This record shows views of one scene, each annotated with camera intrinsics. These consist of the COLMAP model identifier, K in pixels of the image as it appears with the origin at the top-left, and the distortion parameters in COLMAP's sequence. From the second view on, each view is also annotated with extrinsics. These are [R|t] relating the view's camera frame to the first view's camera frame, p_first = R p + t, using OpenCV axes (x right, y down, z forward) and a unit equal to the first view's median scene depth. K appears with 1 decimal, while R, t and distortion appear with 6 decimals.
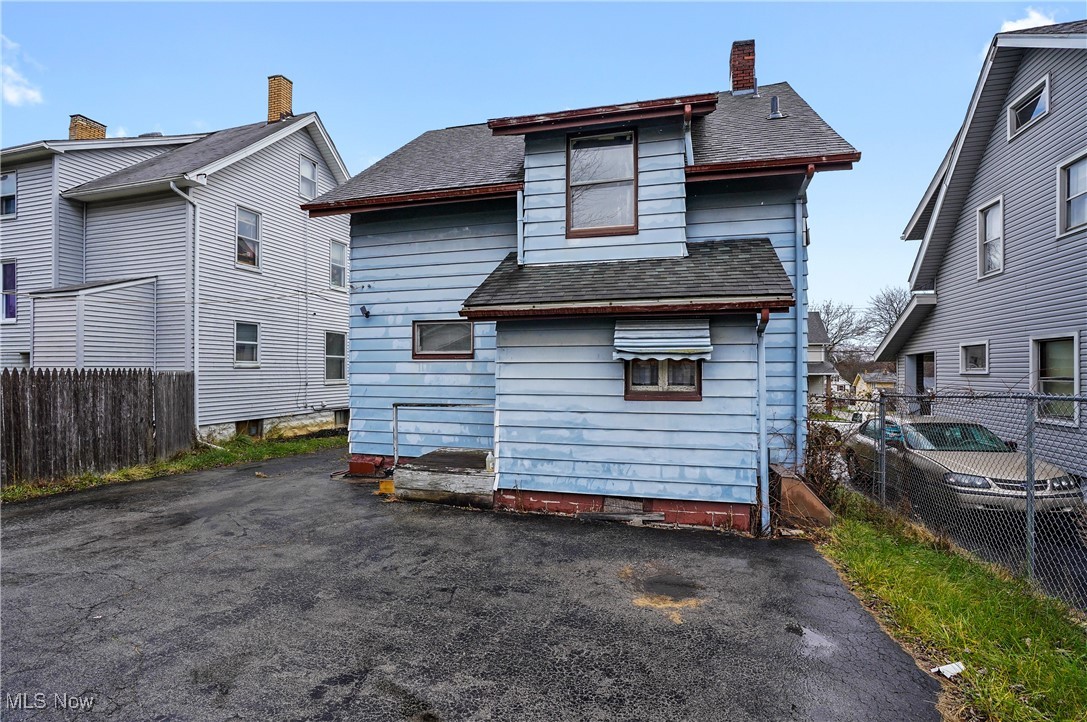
lens RADIAL K [[502.0, 0, 549.6], [0, 502.0, 358.7], [0, 0, 1]] dist [-0.070106, 0.028940]
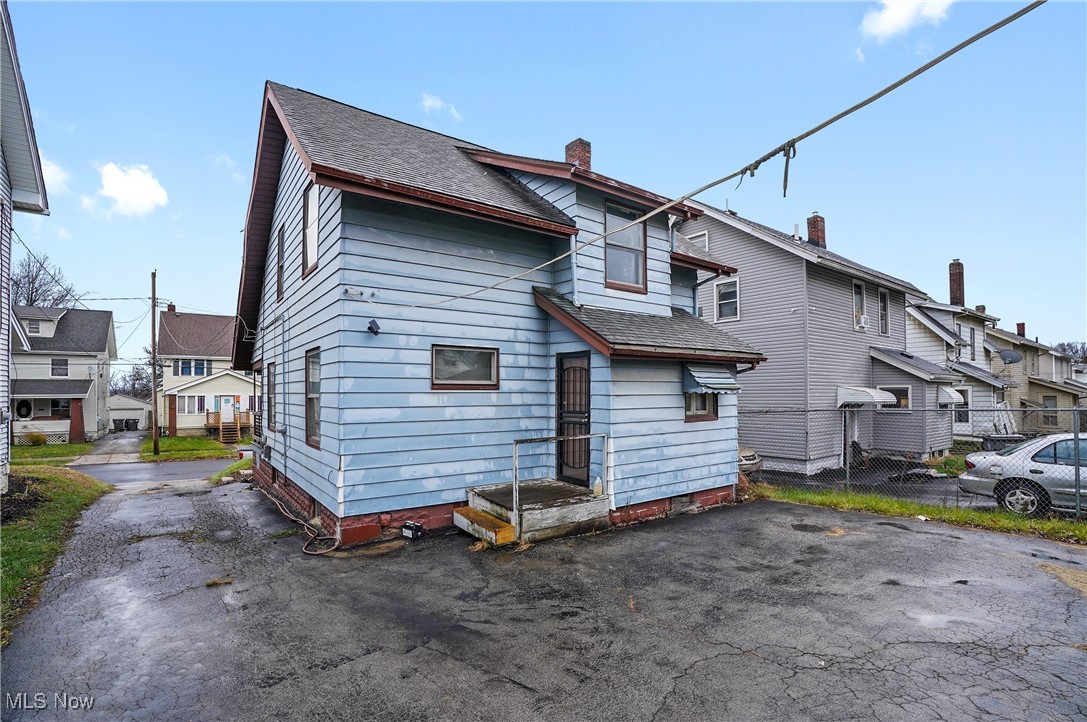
lens RADIAL K [[503.7, 0, 544.6], [0, 503.7, 374.3], [0, 0, 1]] dist [-0.070062, 0.028192]
pose [[0.629029, 0.023842, 0.777016, -1.015761], [-0.013862, 0.999715, -0.019454, -0.013785], [-0.777258, 0.001466, 0.629180, 0.394579]]
